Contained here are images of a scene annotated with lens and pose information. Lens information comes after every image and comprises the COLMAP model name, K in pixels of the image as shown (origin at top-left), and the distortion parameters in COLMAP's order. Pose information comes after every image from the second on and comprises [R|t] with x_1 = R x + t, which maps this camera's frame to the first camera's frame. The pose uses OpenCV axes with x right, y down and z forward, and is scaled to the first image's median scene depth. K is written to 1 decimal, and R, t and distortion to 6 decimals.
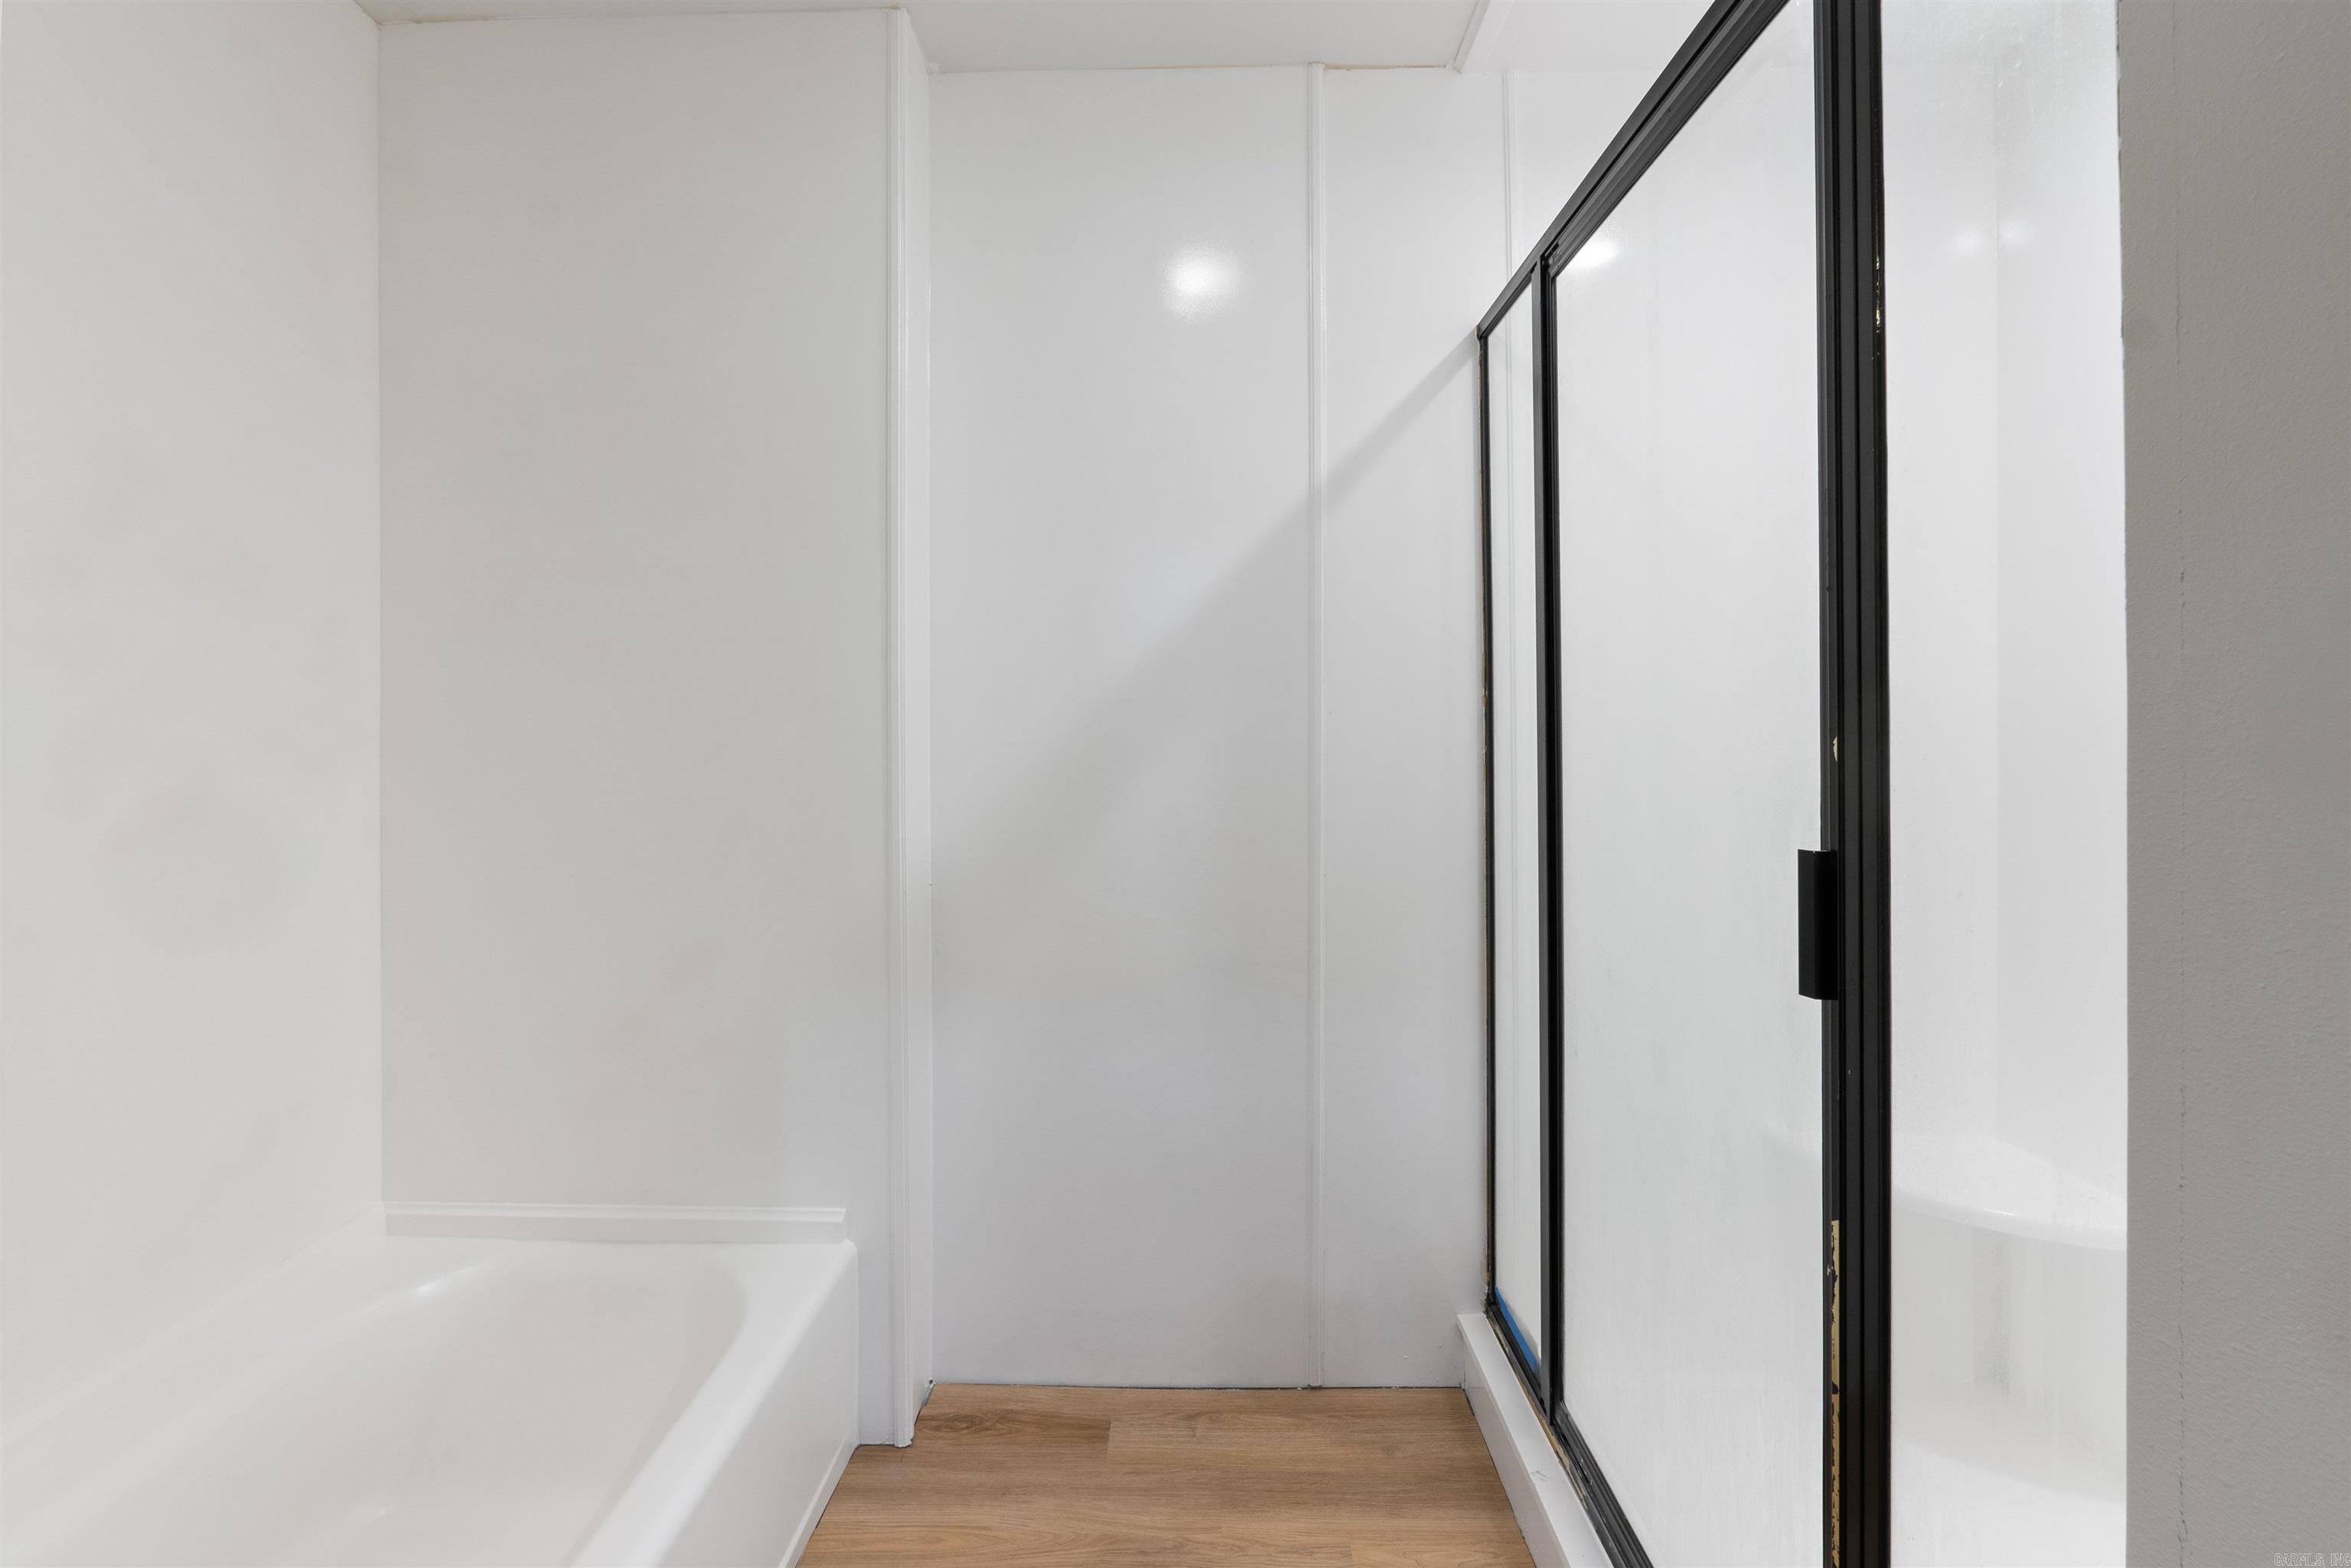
lens RADIAL K [[1096.4, 0, 1148.6], [0, 1096.4, 719.8], [0, 0, 1]] dist [0.000357, 0.000171]
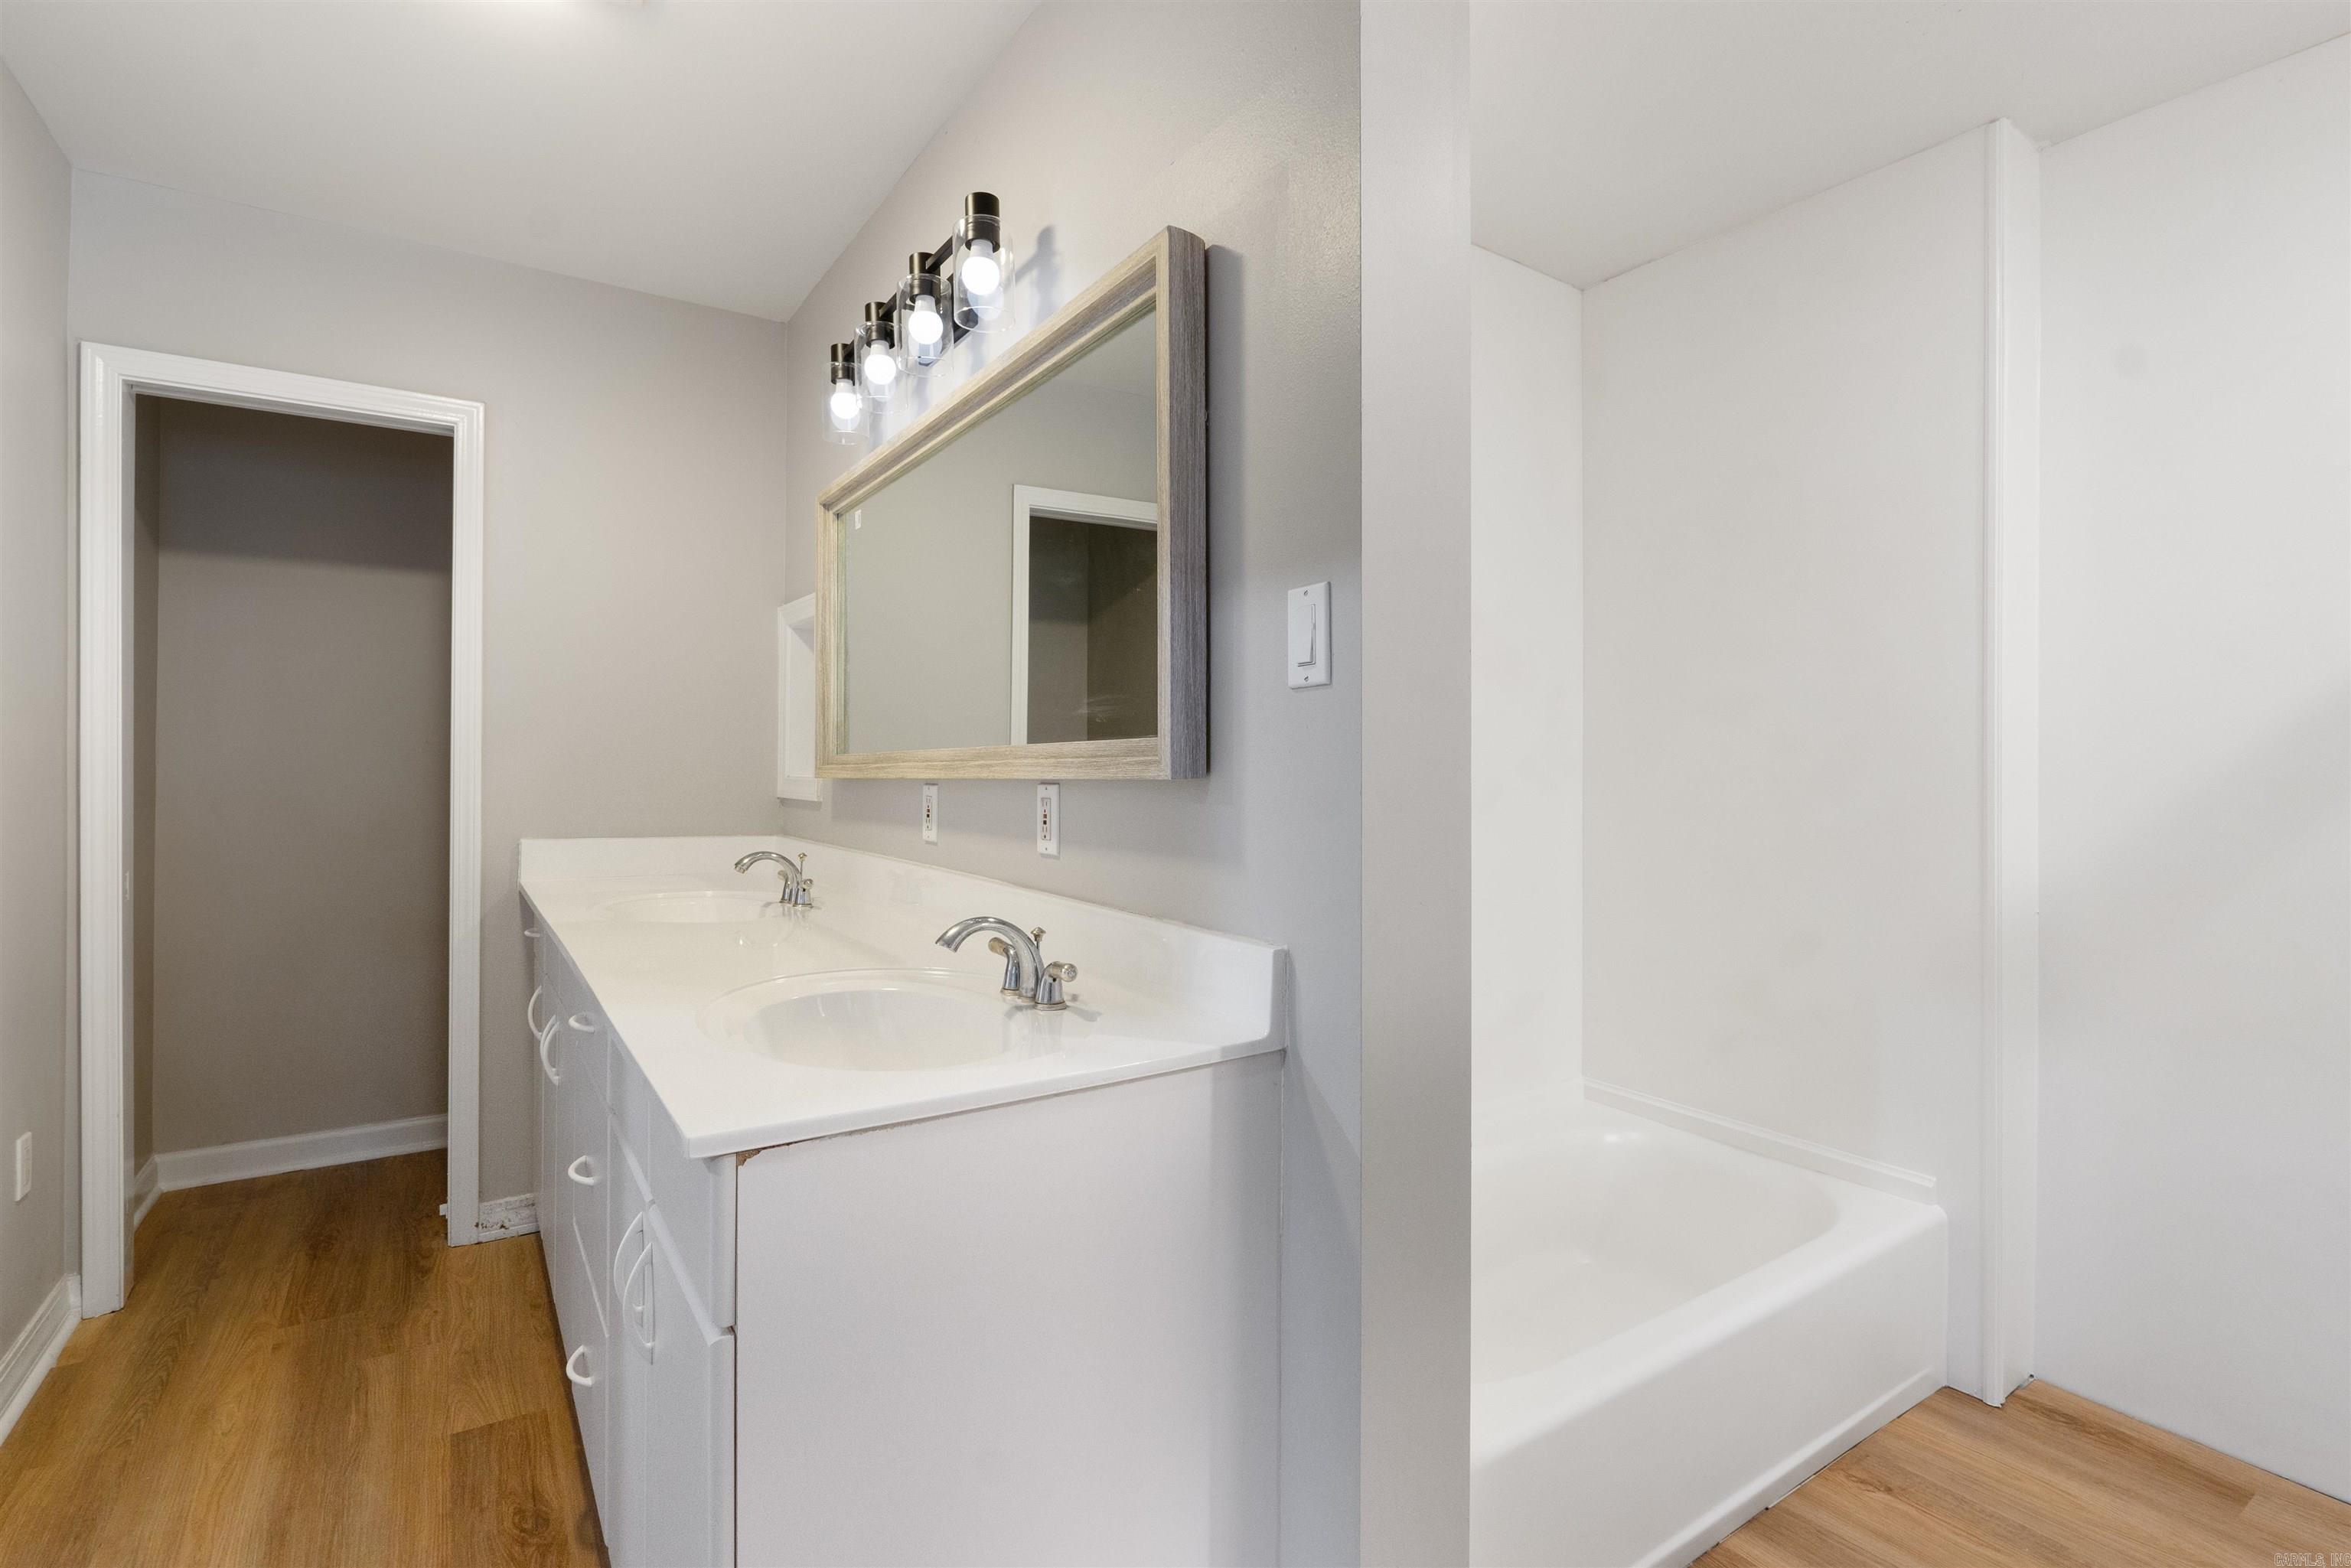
lens RADIAL K [[1066.4, 0, 1175.5], [0, 1066.4, 784.0], [0, 0, 1]] dist [-0.012598, -0.001180]
pose [[0.585182, 0.018768, -0.810685, 0.152628], [0.005452, 0.999618, 0.027078, -0.004849], [0.810884, -0.020265, 0.584856, -0.300143]]
